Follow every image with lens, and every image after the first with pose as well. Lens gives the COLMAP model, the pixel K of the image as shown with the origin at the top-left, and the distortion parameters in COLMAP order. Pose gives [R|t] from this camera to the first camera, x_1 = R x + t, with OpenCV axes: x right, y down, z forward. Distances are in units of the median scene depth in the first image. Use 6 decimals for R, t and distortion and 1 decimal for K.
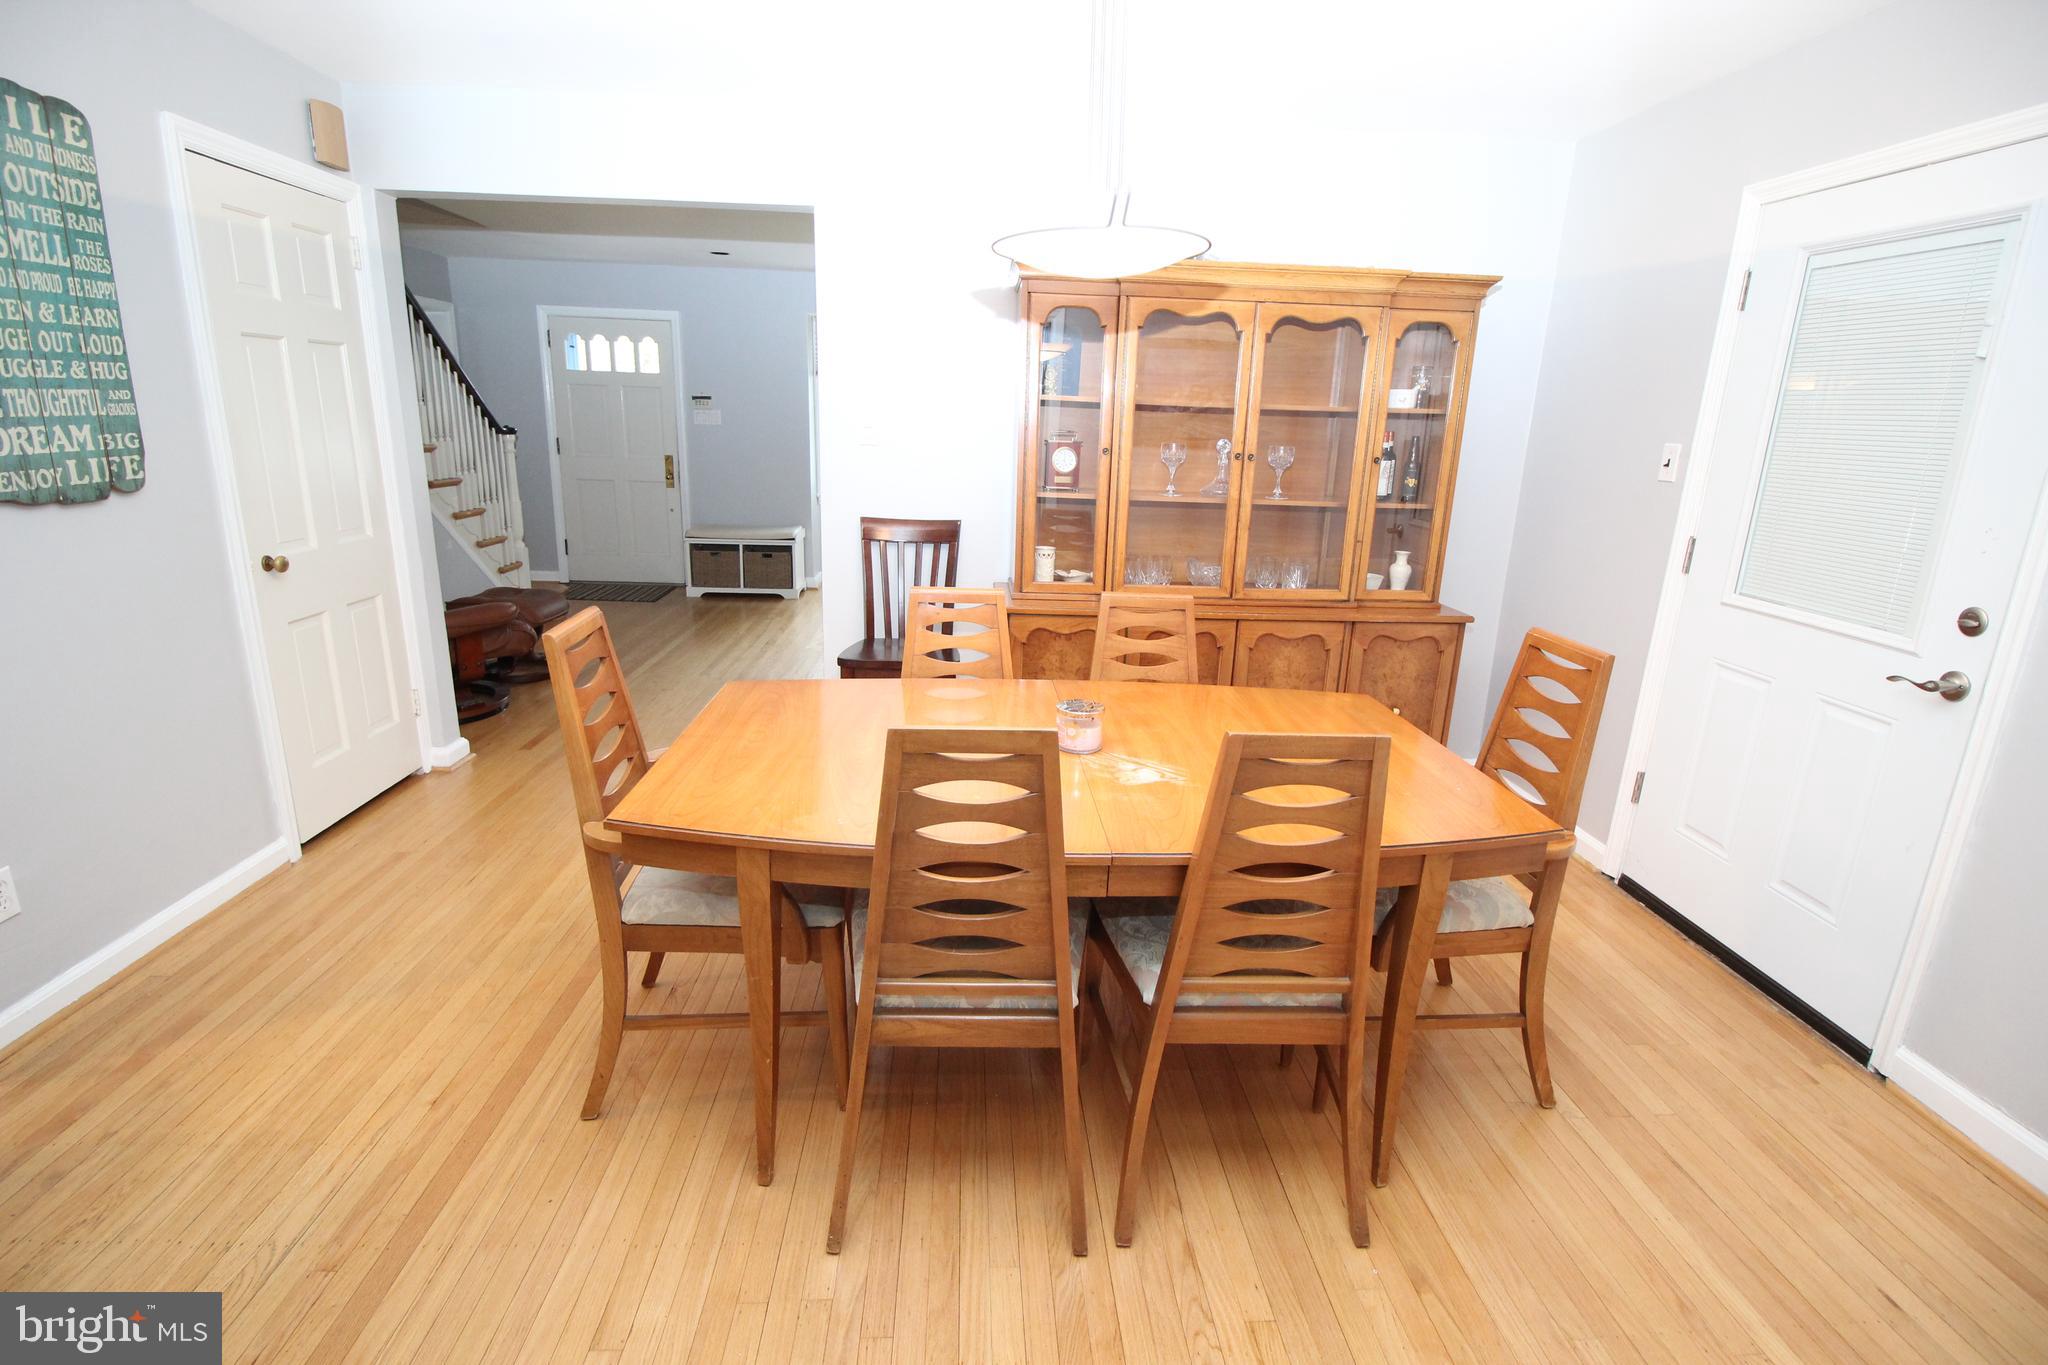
lens RADIAL K [[949.9, 0, 1025.6], [0, 949.9, 685.5], [0, 0, 1]] dist [-0.000410, -0.011128]
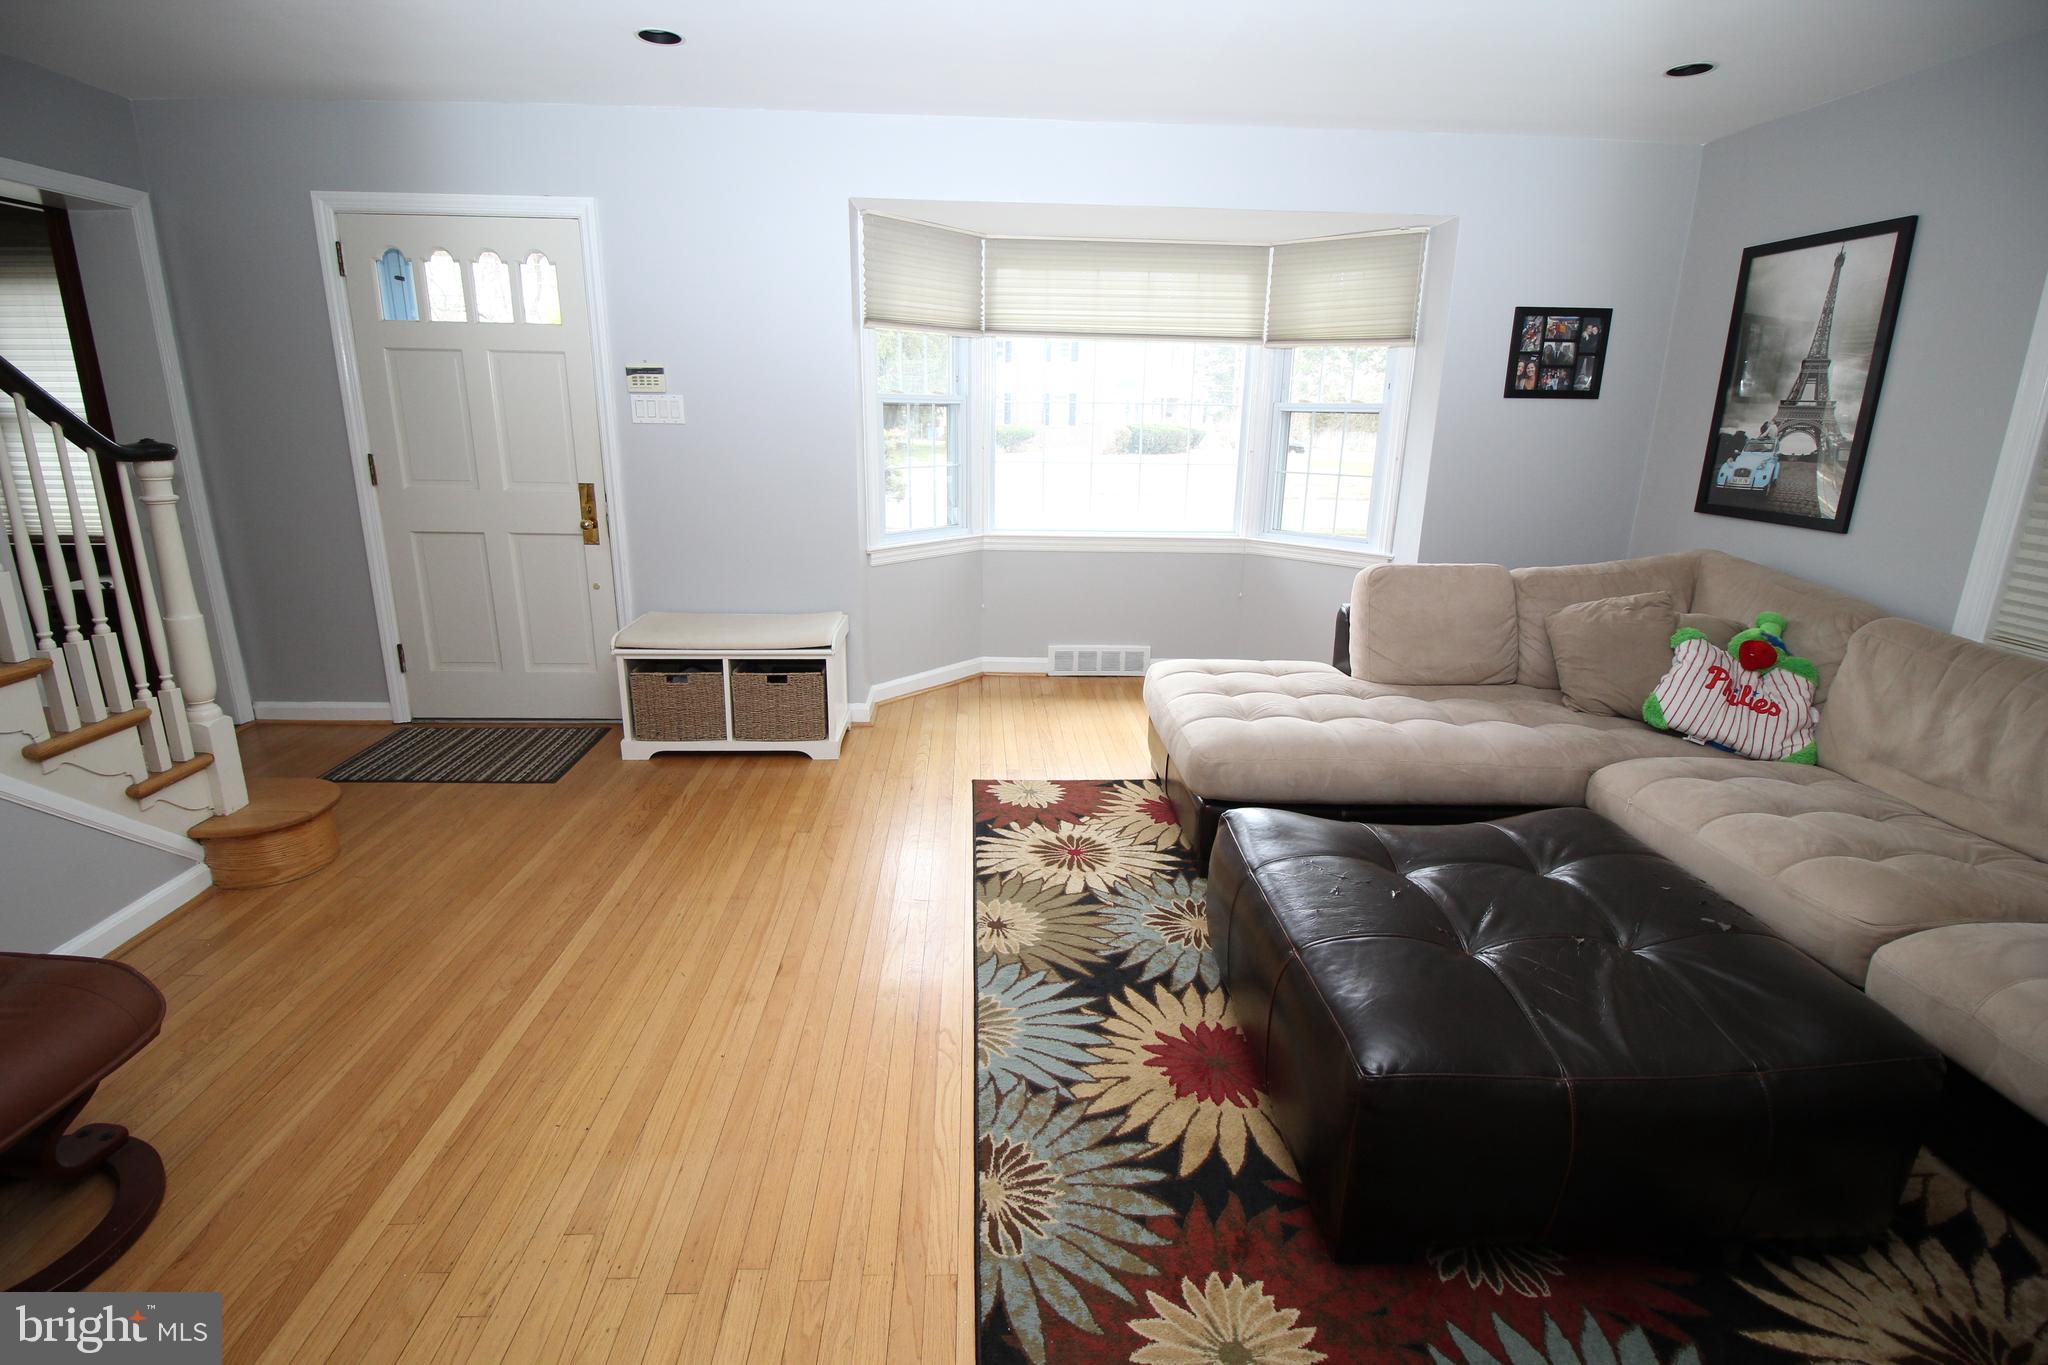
lens RADIAL K [[949.9, 0, 1015.1], [0, 949.9, 671.4], [0, 0, 1]] dist [-0.000410, -0.011128]
pose [[0.999573, -0.017491, -0.023427, -0.133626], [0.017467, 0.999847, -0.001260, -0.137858], [0.023446, 0.000850, 0.999725, 0.496489]]
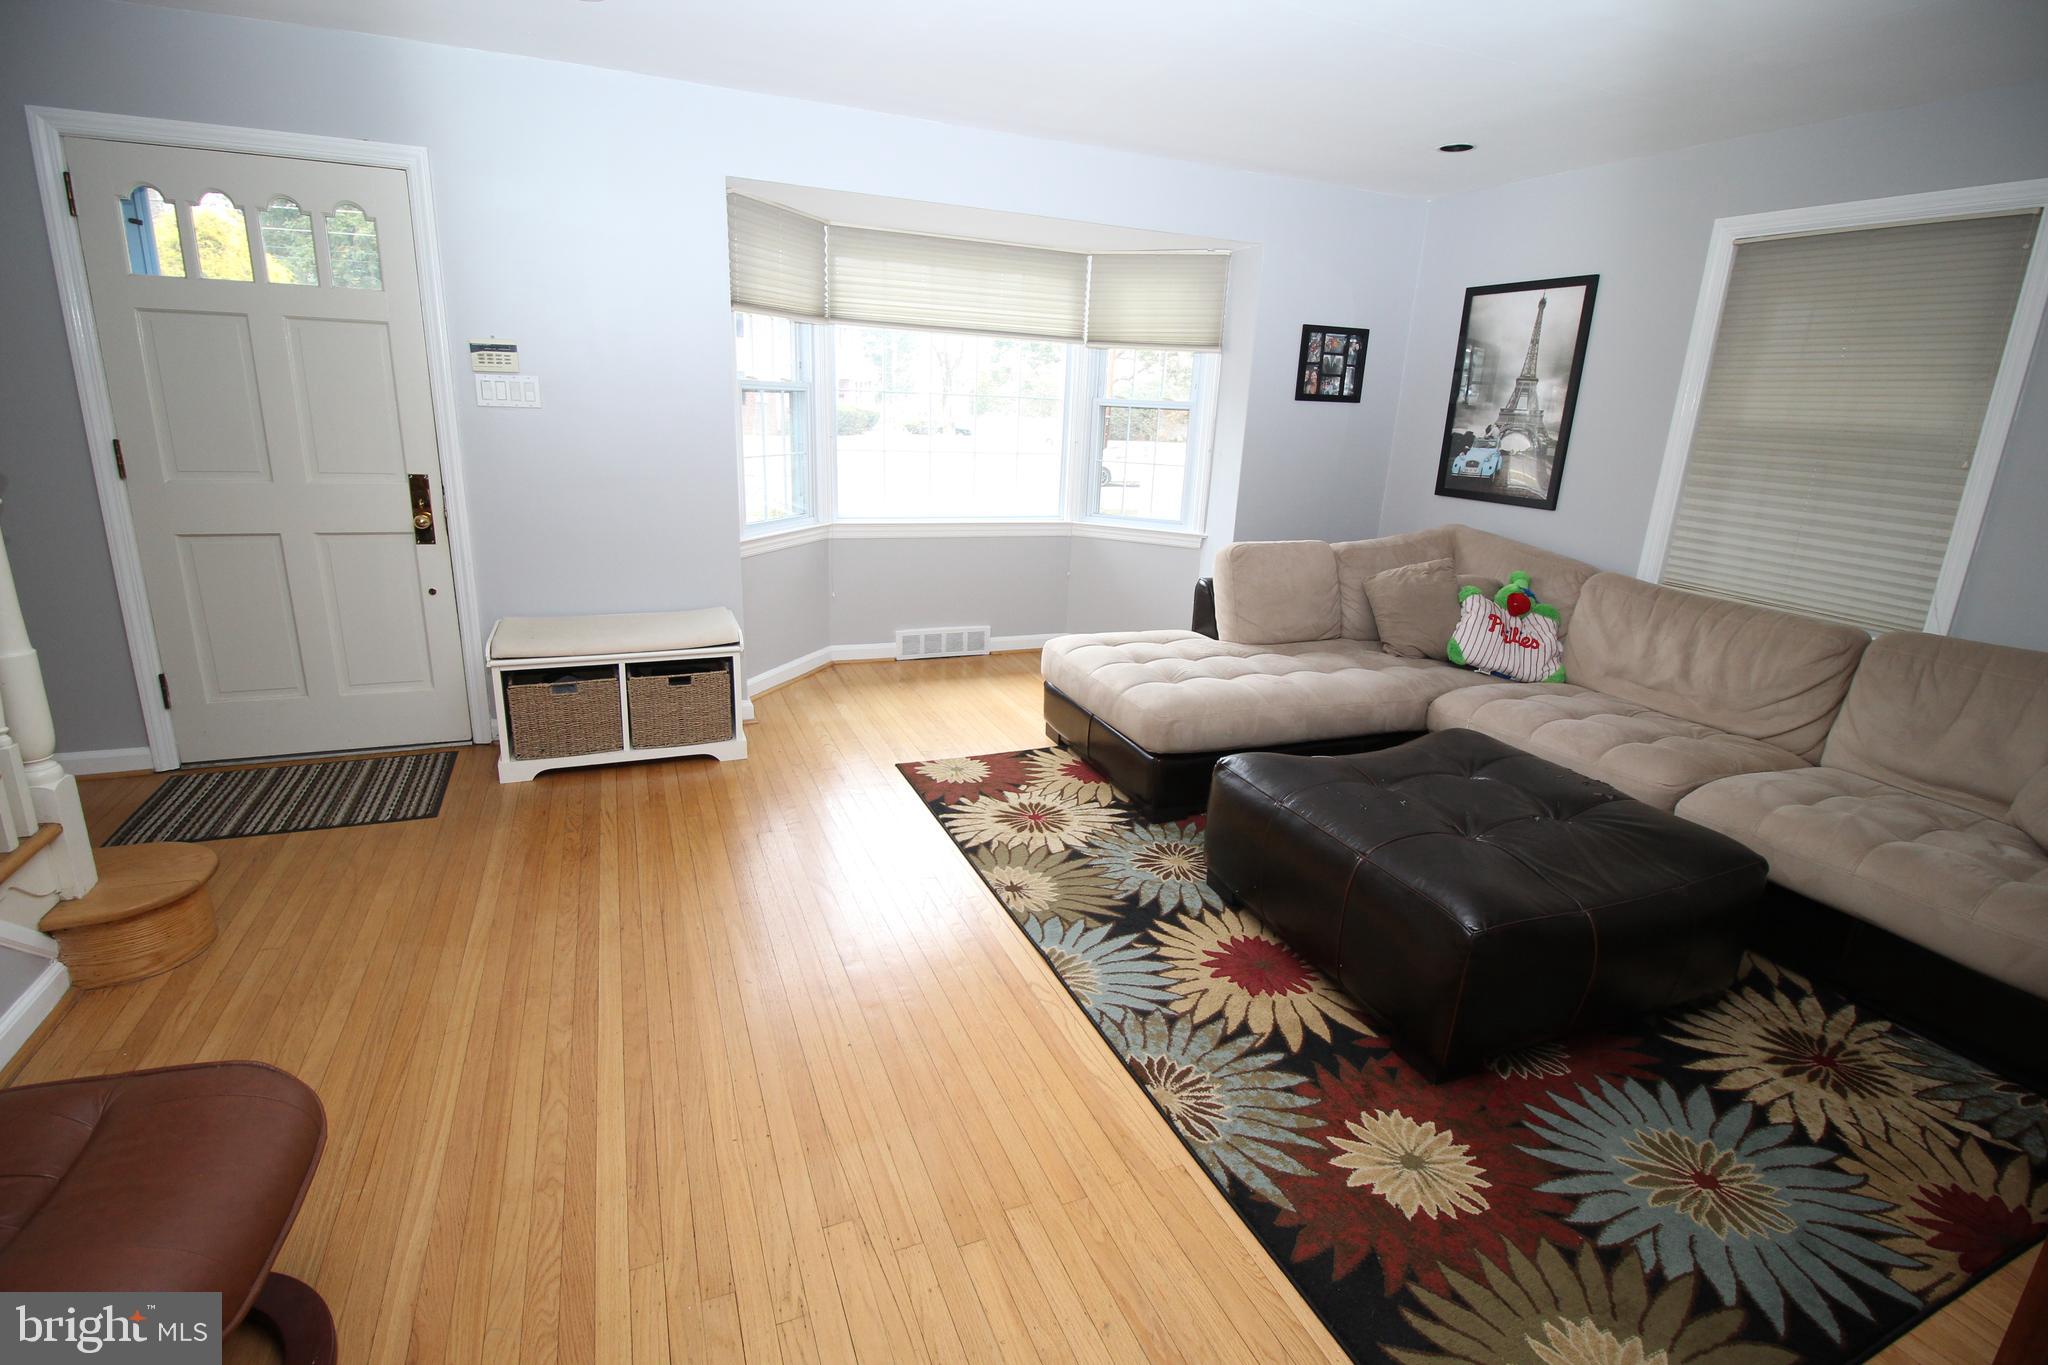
lens RADIAL K [[949.9, 0, 1018.7], [0, 949.9, 675.5], [0, 0, 1]] dist [-0.000410, -0.011128]
pose [[0.944780, -0.091225, 0.314753, -0.262005], [0.083104, 0.995771, 0.039154, -0.143903], [-0.316993, -0.010835, 0.948366, 0.488361]]
